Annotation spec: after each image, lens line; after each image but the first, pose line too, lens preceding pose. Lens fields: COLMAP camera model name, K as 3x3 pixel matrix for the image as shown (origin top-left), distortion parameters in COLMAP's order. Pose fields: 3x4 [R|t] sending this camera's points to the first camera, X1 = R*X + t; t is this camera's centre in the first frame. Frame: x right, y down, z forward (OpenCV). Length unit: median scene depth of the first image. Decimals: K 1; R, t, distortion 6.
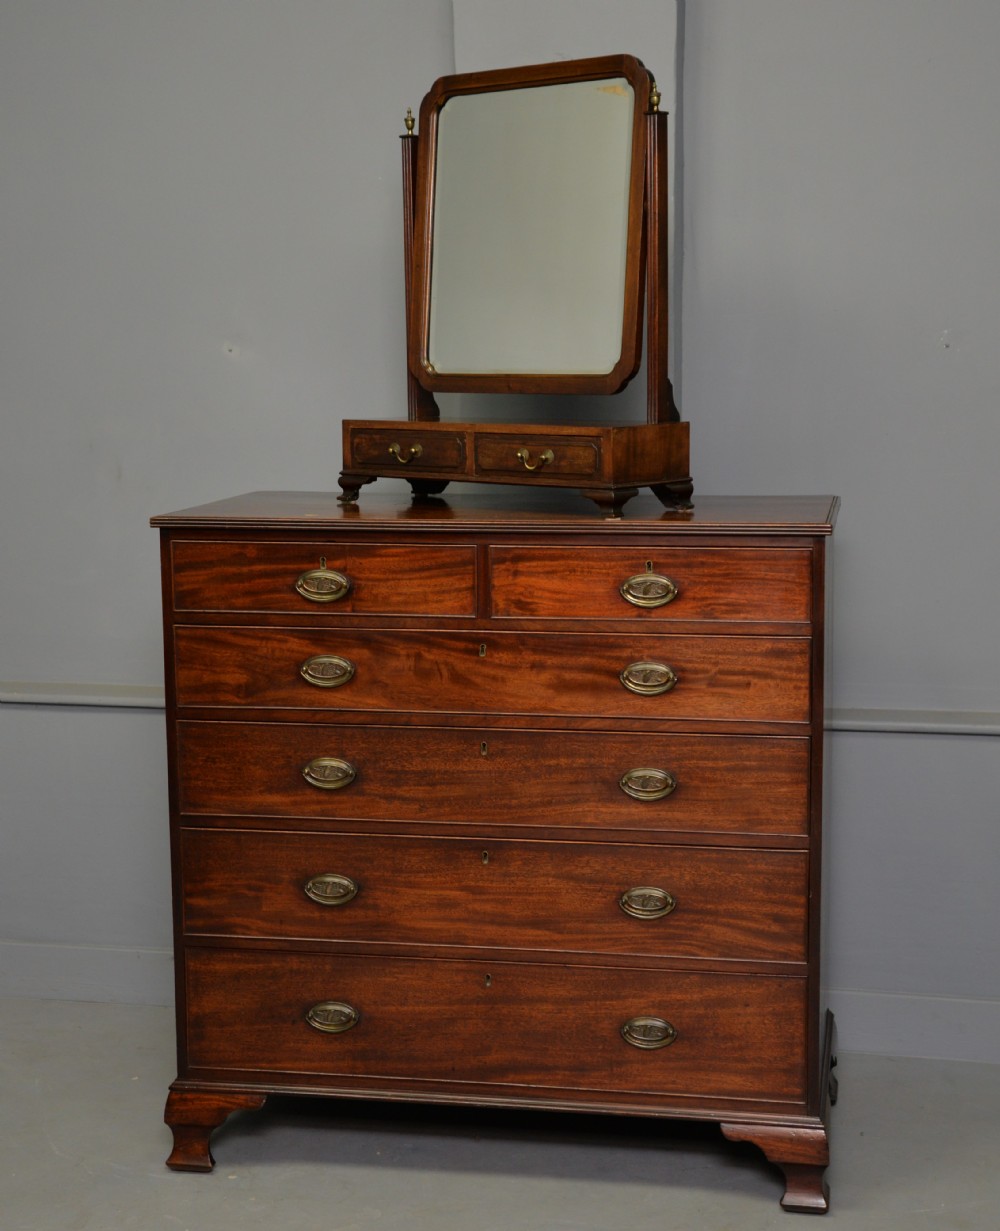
lens RADIAL K [[1959.5, 0, 539.0], [0, 1959.5, 616.3], [0, 0, 1]] dist [0.106023, 0.062604]
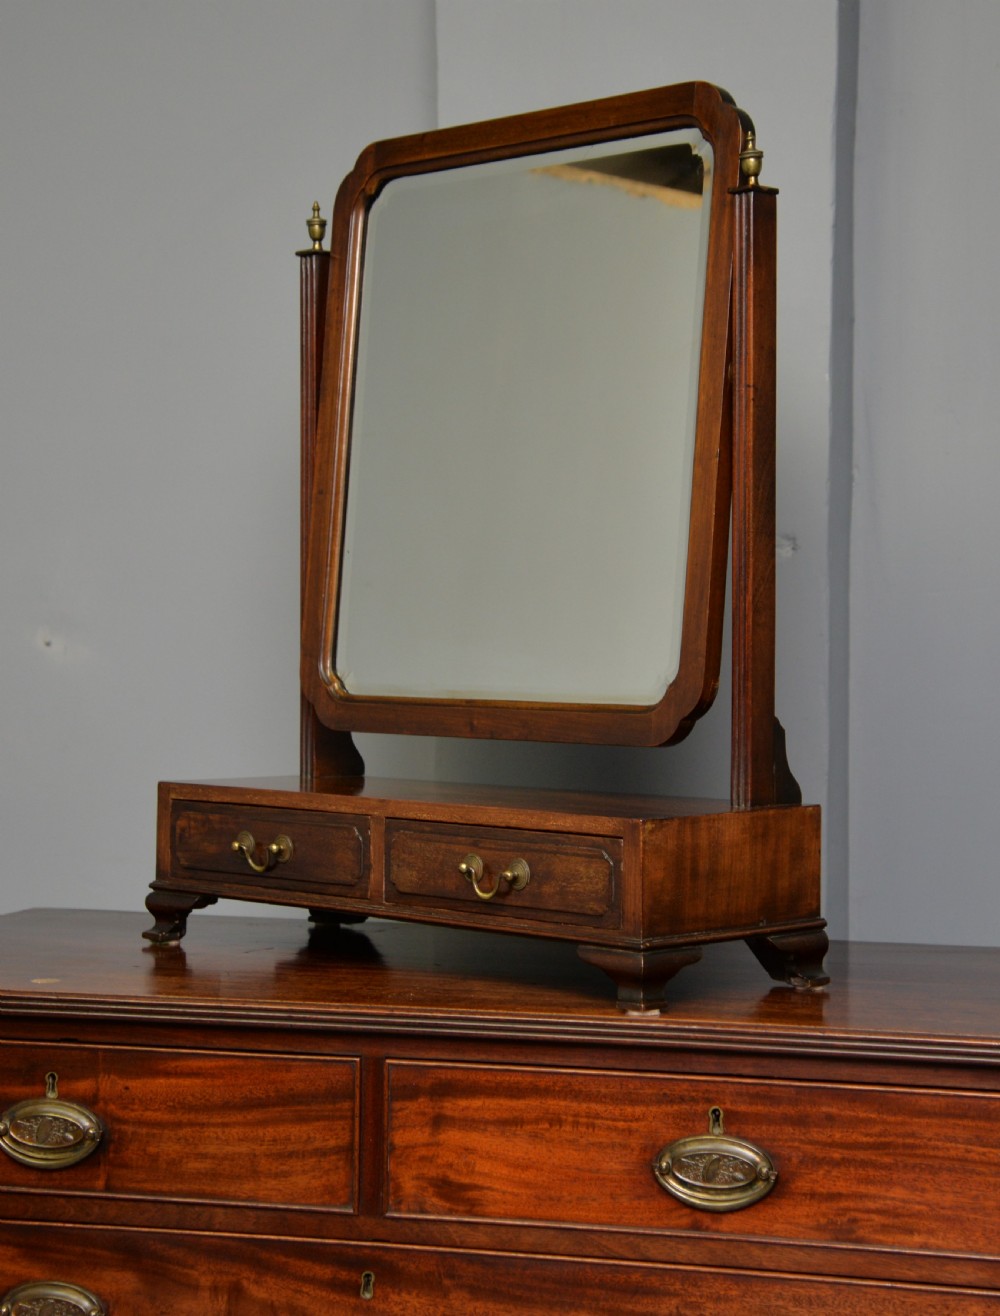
lens RADIAL K [[2606.7, 0, 550.2], [0, 2606.7, 638.6], [0, 0, 1]] dist [0.161958, 0.134945]
pose [[0.995406, 0.014511, -0.094641, 0.072405], [-0.026991, 0.990888, -0.131959, -0.053981], [0.091863, 0.133908, 0.986727, 0.356328]]
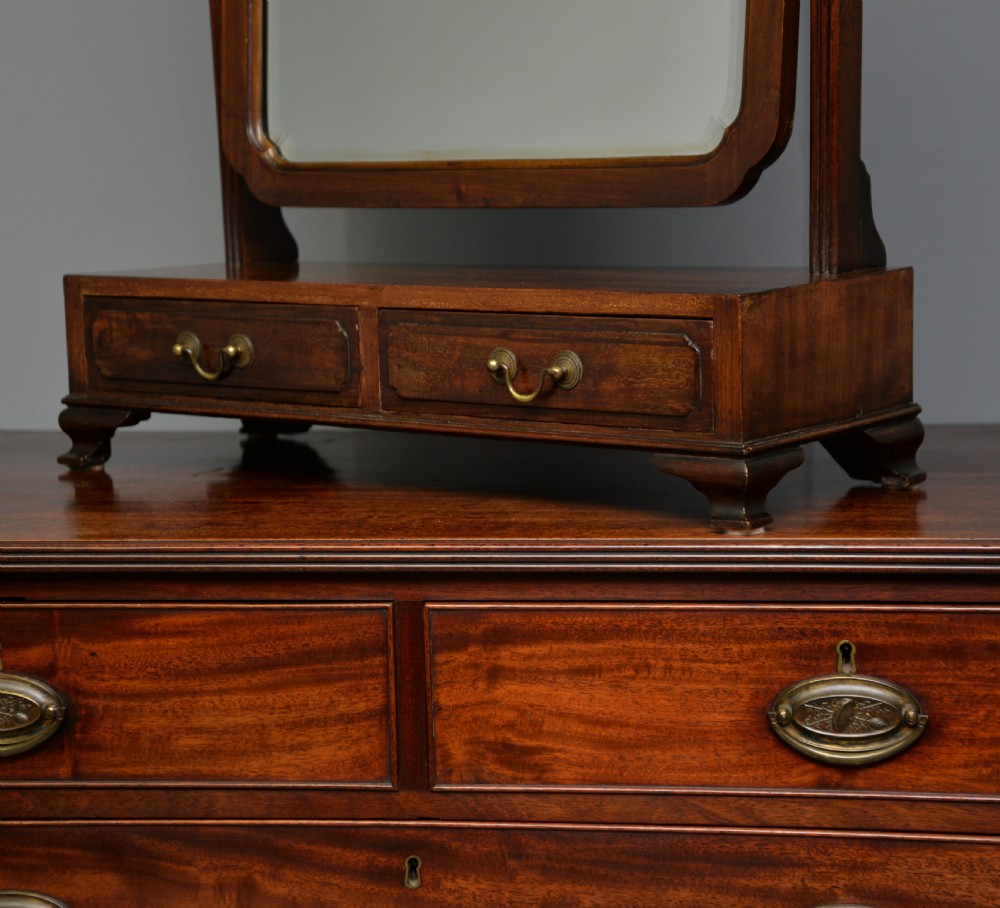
lens RADIAL K [[2332.8, 0, 503.0], [0, 2332.8, 467.2], [0, 0, 1]] dist [0.360456, 0.386543]
pose [[0.999497, -0.024542, 0.020107, -0.018301], [0.024446, 0.999689, 0.004989, -0.064308], [-0.020223, -0.004495, 0.999785, 0.530657]]
